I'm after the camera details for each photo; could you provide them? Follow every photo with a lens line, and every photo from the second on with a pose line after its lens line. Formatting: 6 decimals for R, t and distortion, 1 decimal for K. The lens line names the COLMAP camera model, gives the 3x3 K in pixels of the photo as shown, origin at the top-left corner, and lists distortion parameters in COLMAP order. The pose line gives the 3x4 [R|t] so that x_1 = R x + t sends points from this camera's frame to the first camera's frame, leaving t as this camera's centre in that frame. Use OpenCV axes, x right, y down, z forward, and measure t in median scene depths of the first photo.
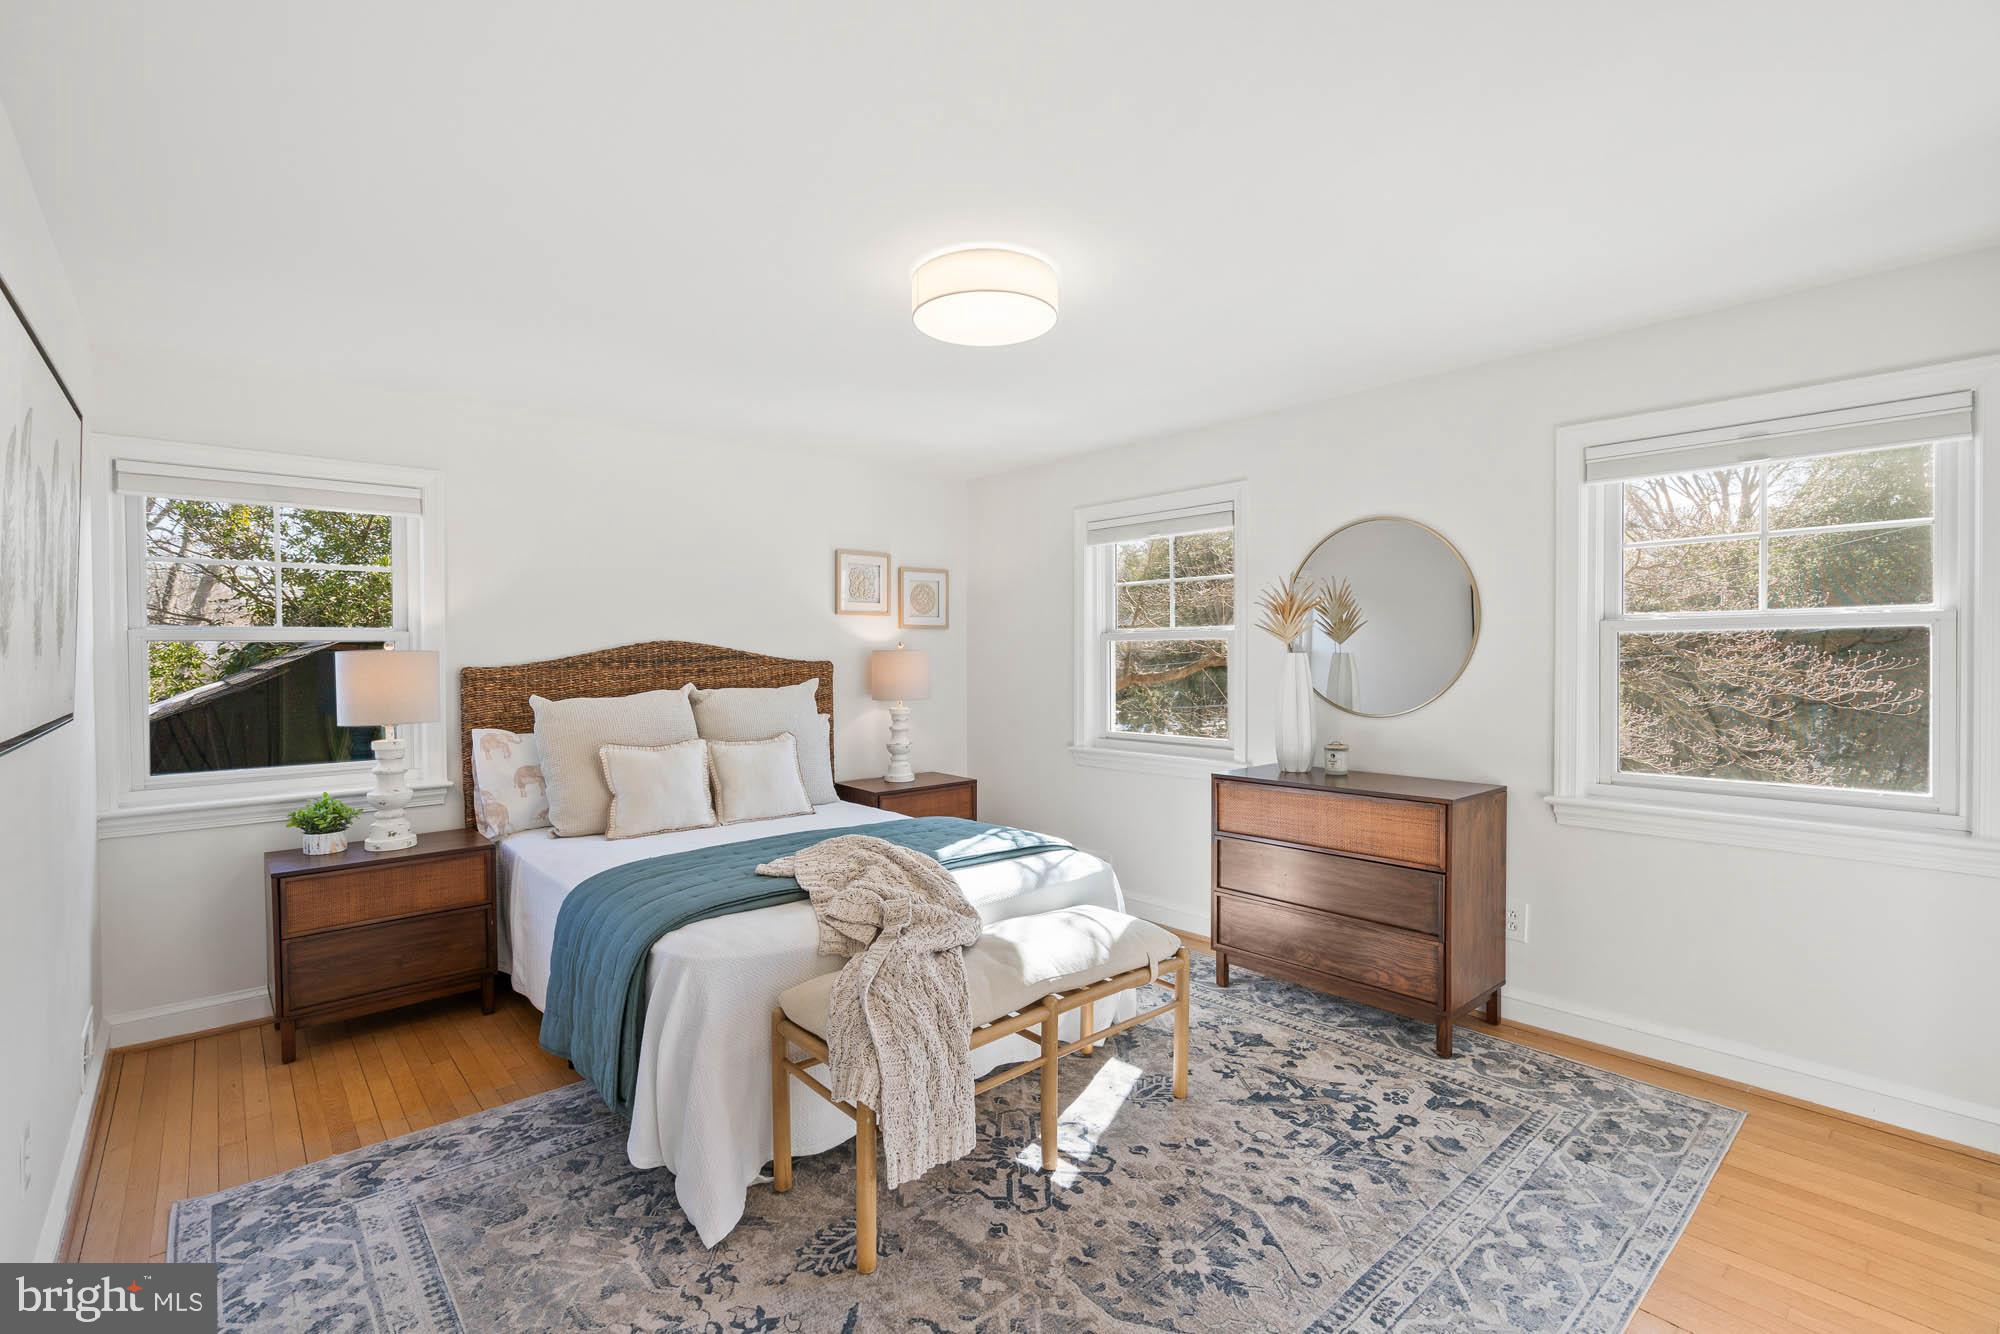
lens RADIAL K [[907.8, 0, 984.0], [0, 907.8, 670.4], [0, 0, 1]] dist [-0.000962, 0.000436]
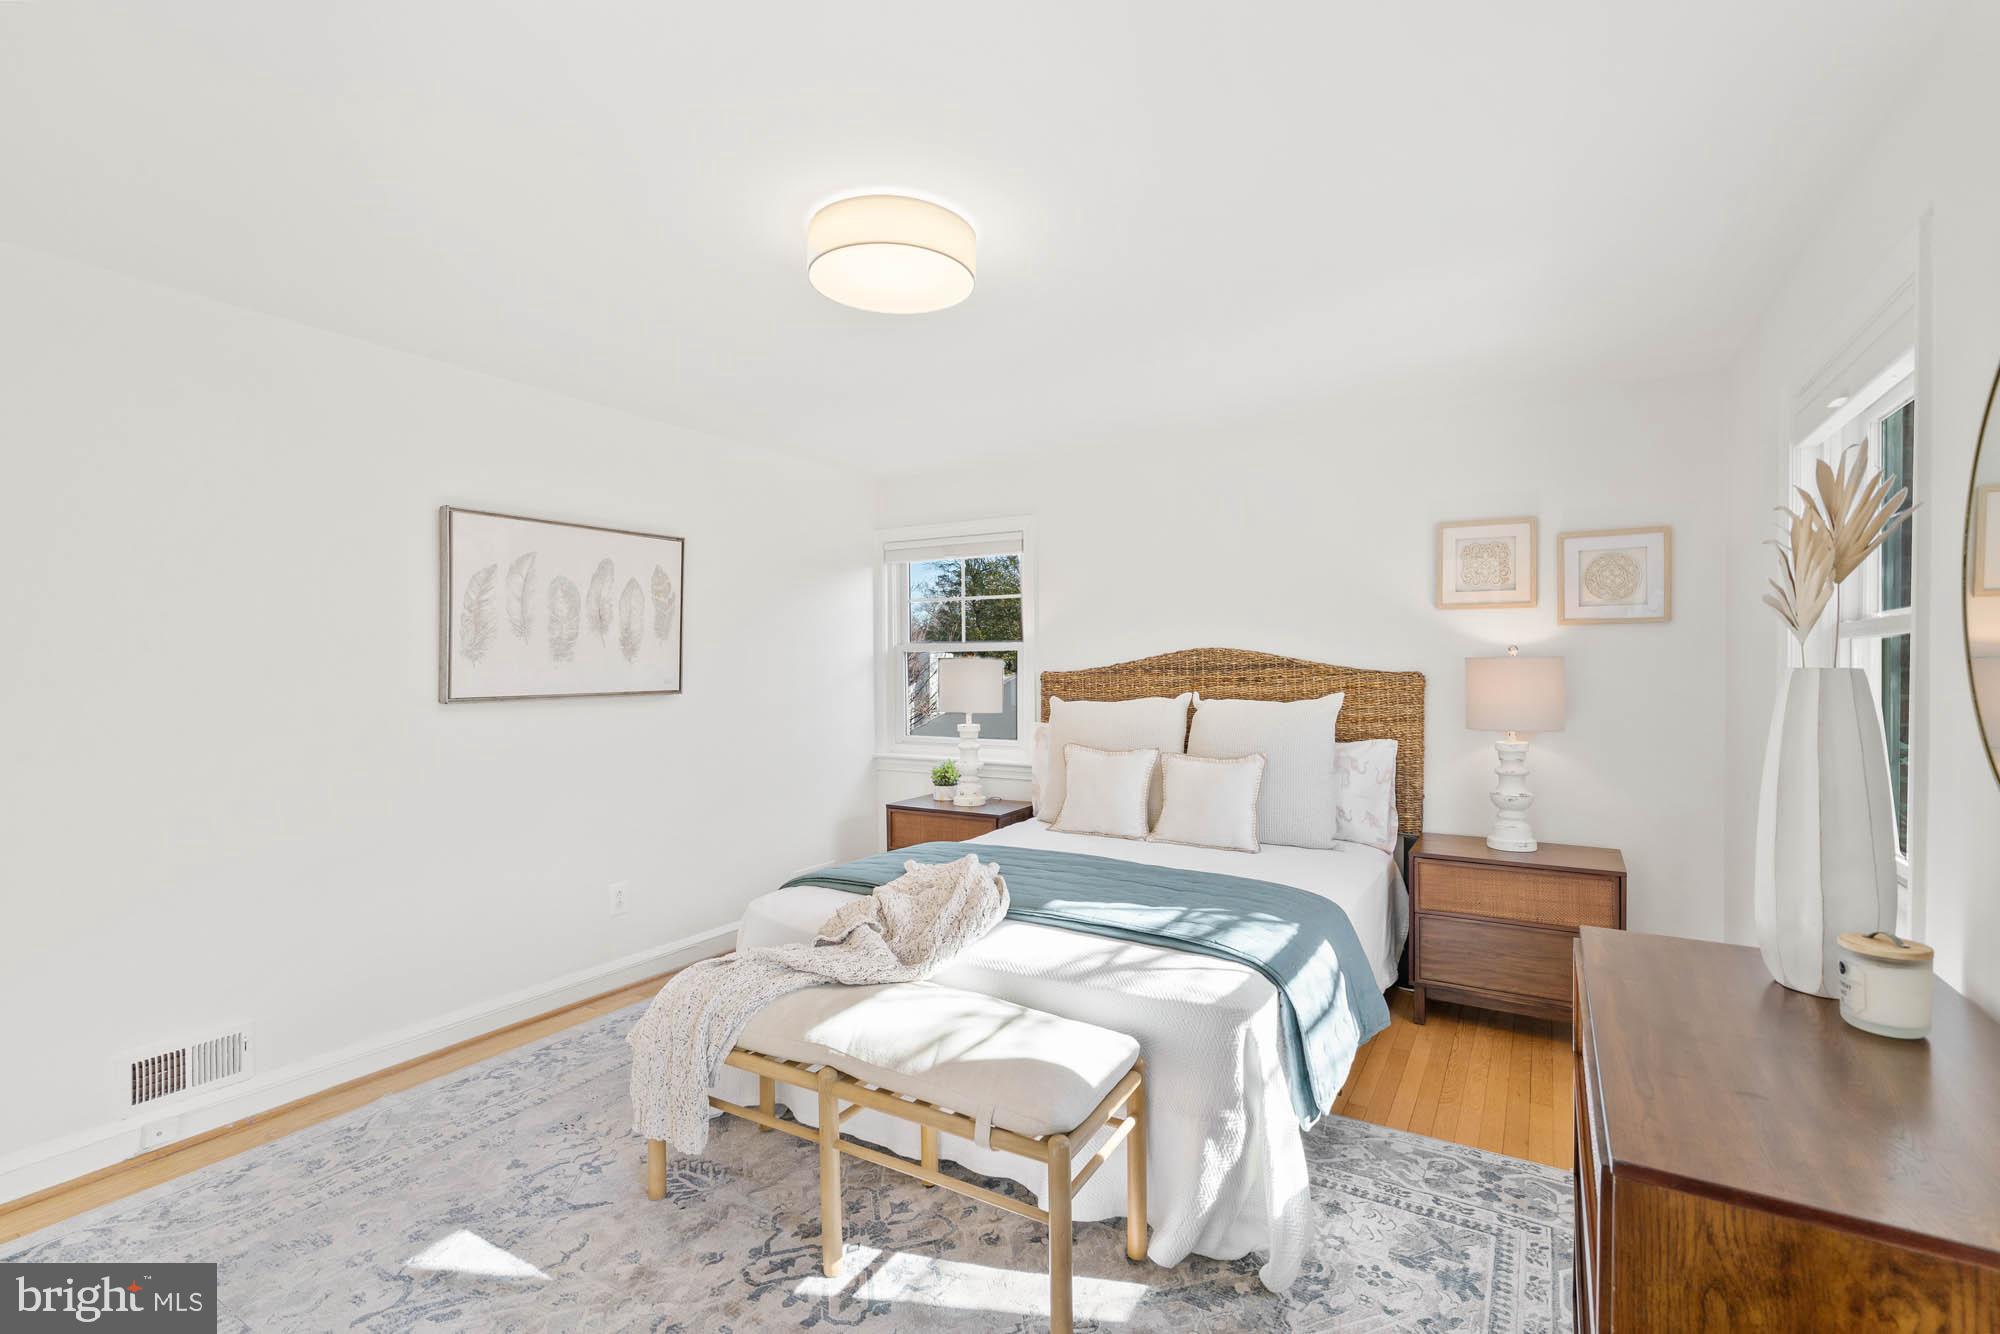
lens RADIAL K [[907.8, 0, 984.0], [0, 907.8, 670.4], [0, 0, 1]] dist [-0.000962, 0.000436]
pose [[0.311705, 0.012676, -0.950094, 0.508621], [-0.020578, 0.999767, 0.006588, -0.010426], [0.949956, 0.017497, 0.311893, 0.482433]]
